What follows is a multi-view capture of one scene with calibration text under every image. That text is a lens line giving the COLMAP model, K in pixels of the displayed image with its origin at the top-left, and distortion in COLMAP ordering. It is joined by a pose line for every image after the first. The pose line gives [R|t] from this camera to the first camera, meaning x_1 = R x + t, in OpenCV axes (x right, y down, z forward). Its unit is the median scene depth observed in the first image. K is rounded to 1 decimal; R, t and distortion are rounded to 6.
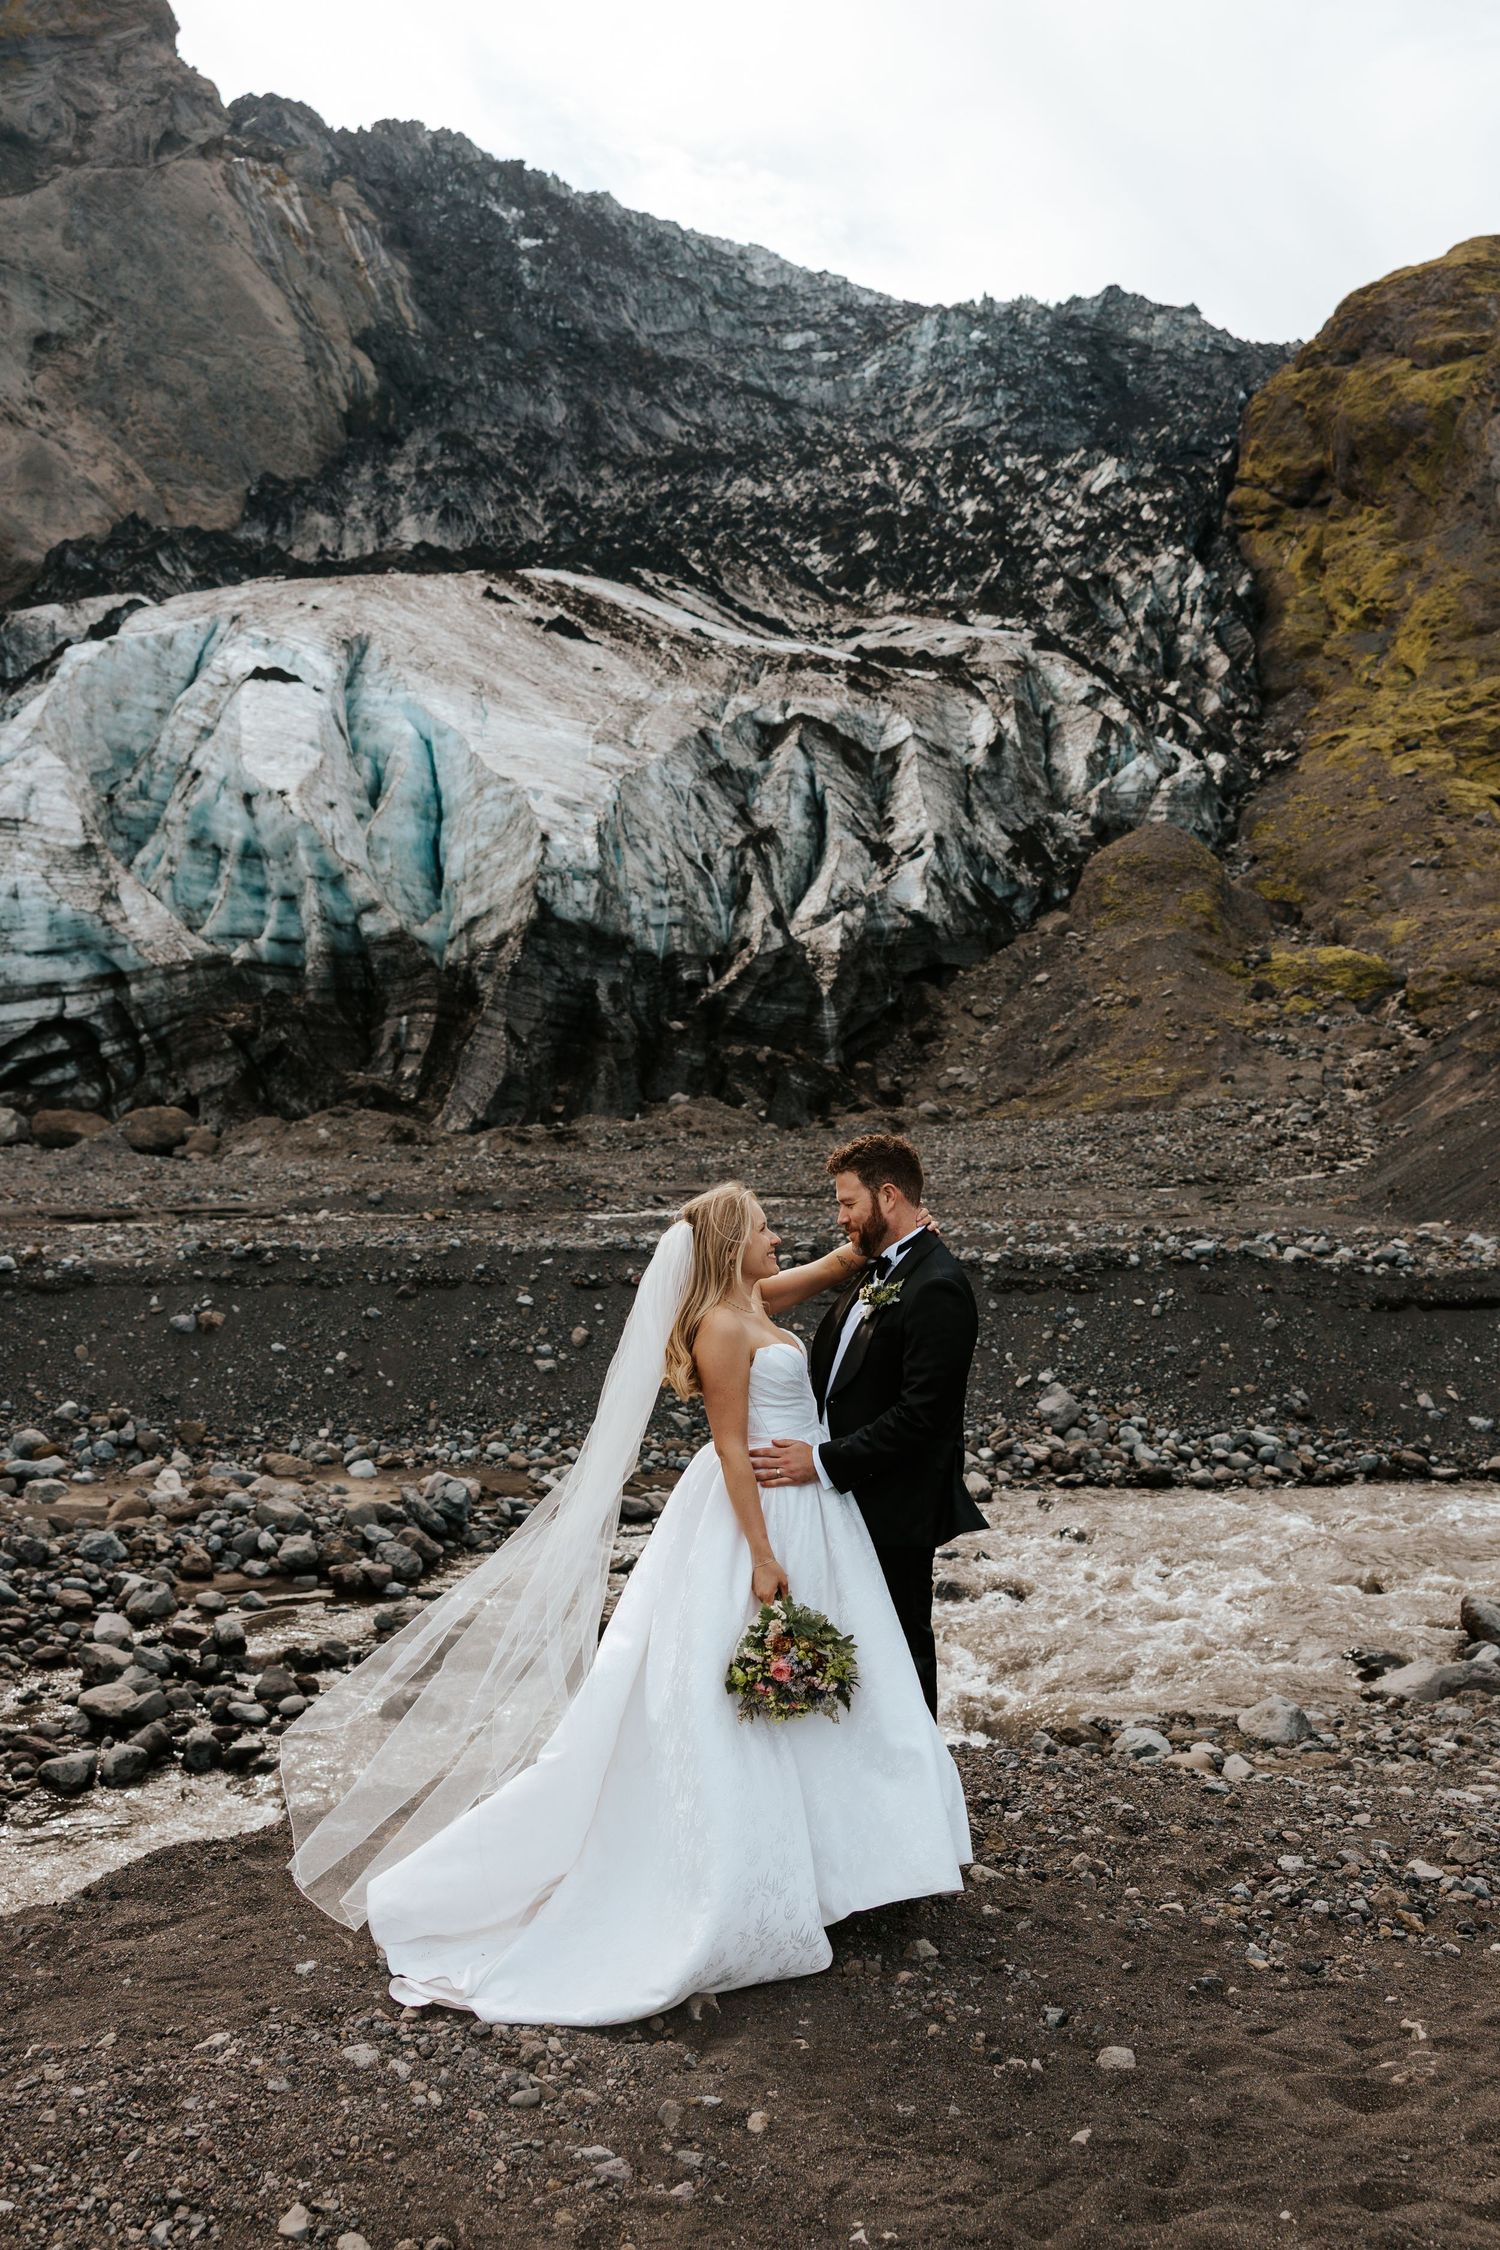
lens RADIAL K [[2064.8, 0, 806.2], [0, 2064.8, 1135.8], [0, 0, 1]] dist [0.006856, 0.011560]
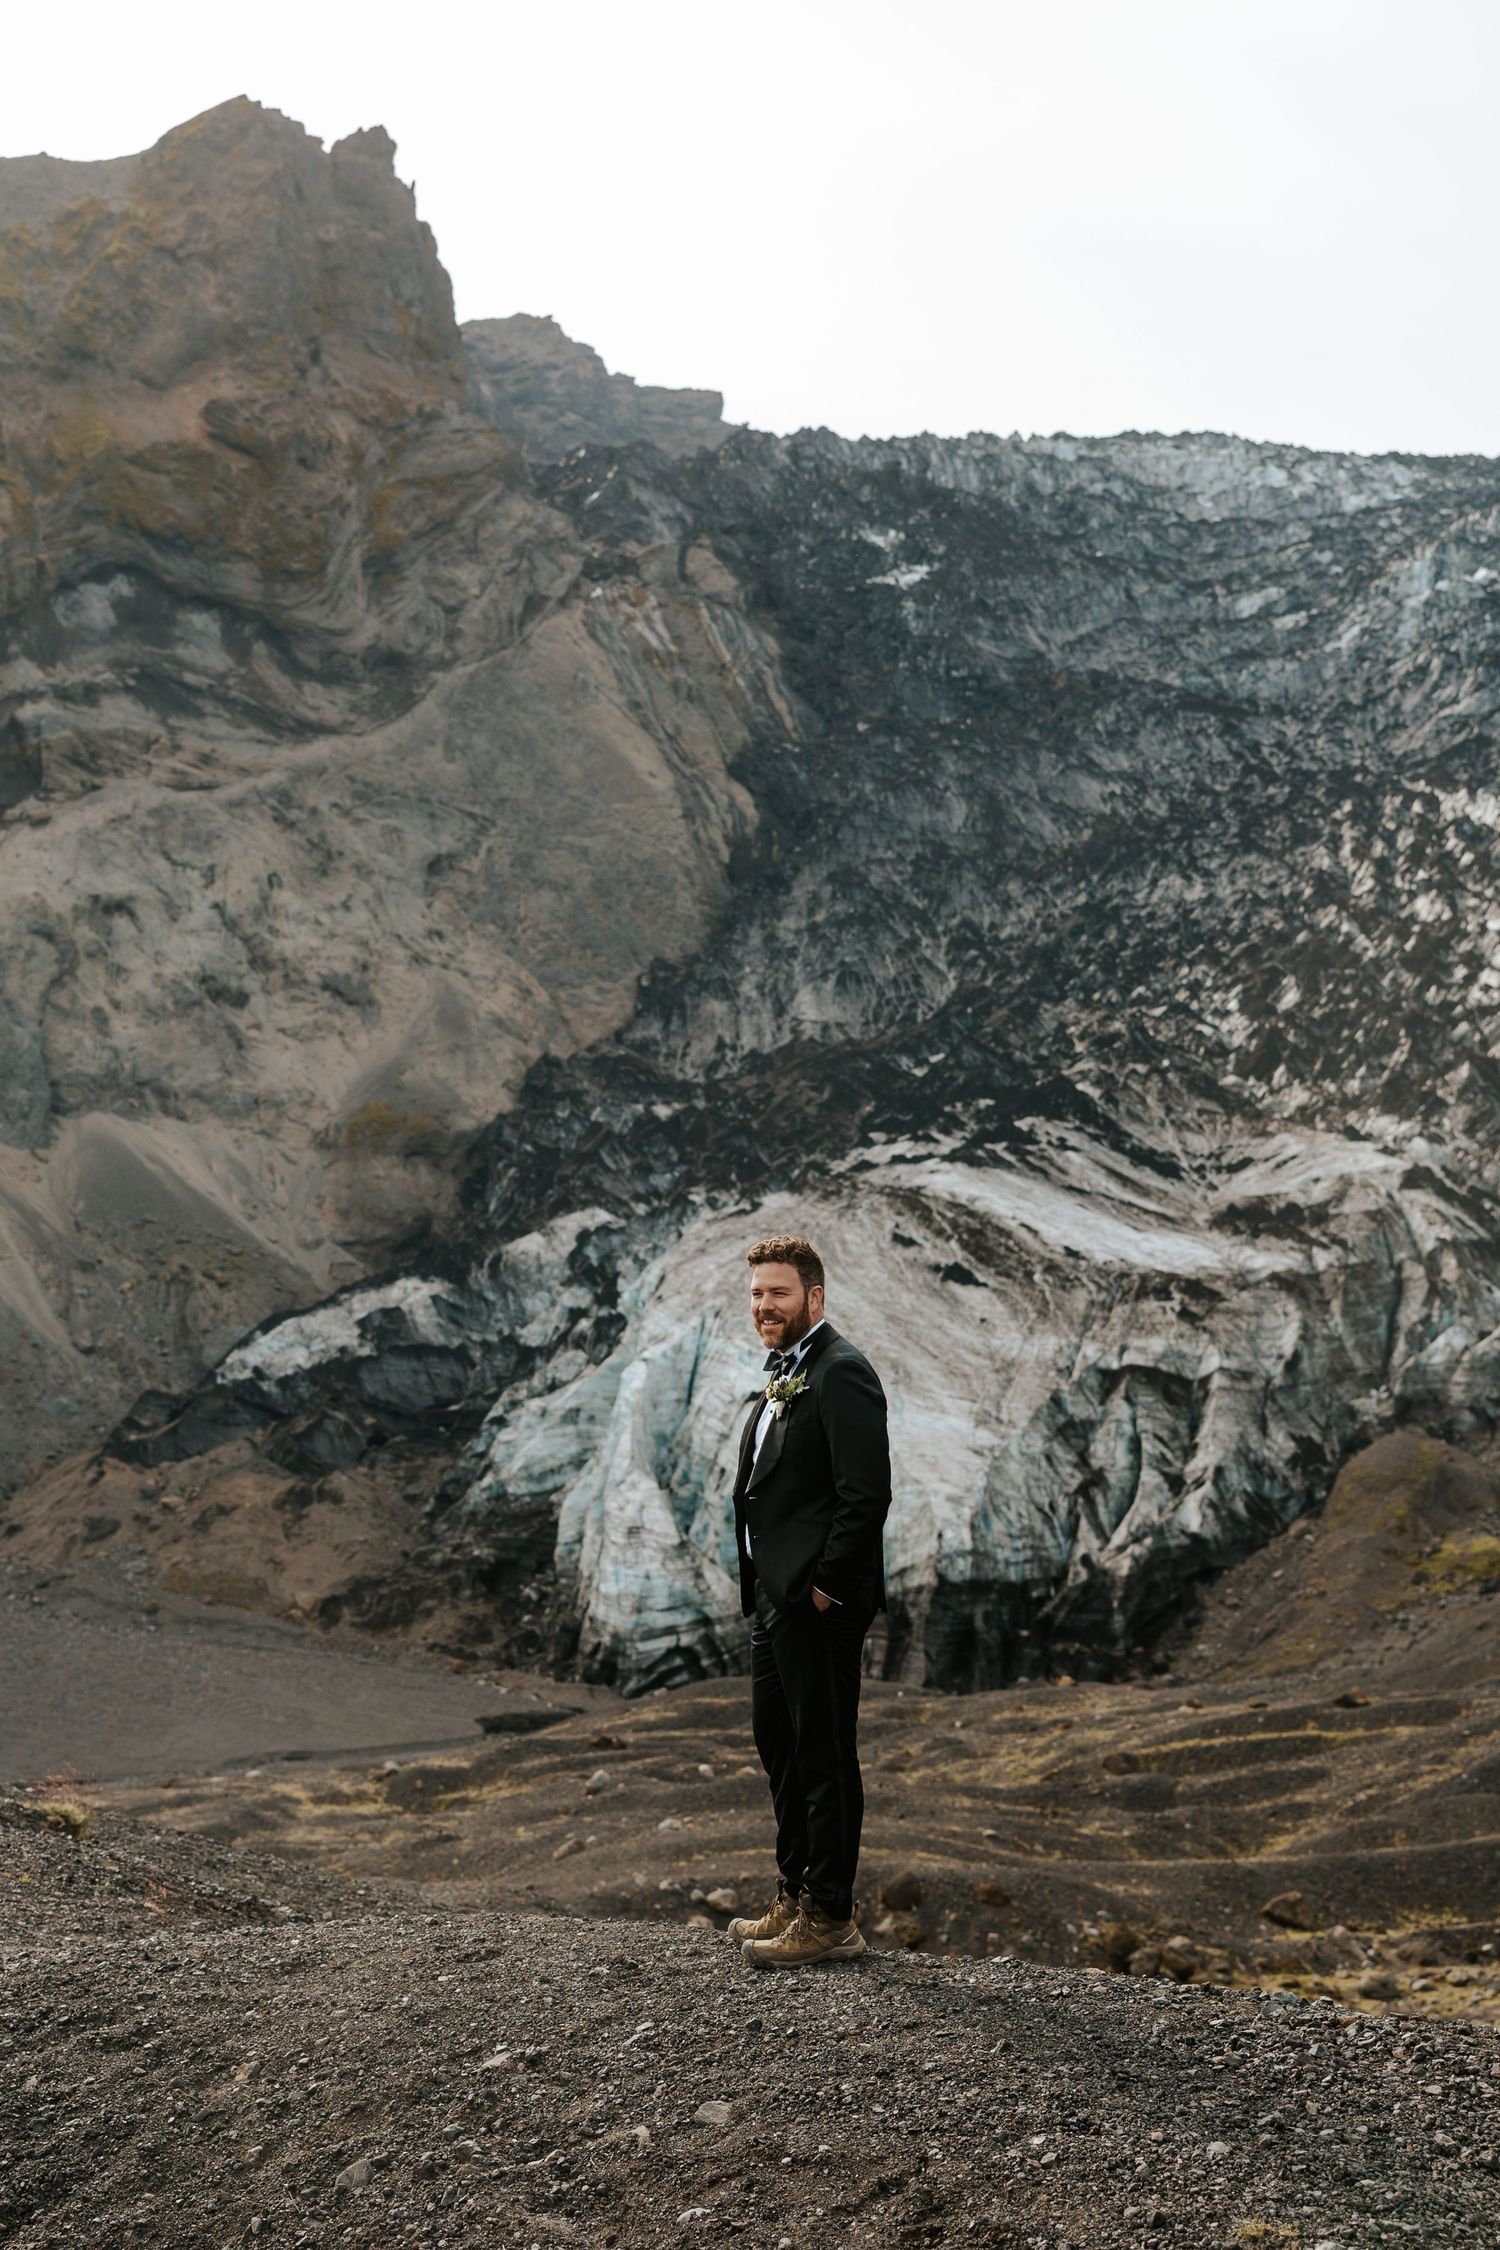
lens RADIAL K [[3327.5, 0, 531.5], [0, 3327.5, 1124.8], [0, 0, 1]] dist [0.003677, 0.038755]
pose [[0.960829, -0.089534, -0.262282, 0.131893], [0.052215, 0.987912, -0.145957, -0.037892], [0.272180, 0.126545, 0.953889, -0.776567]]
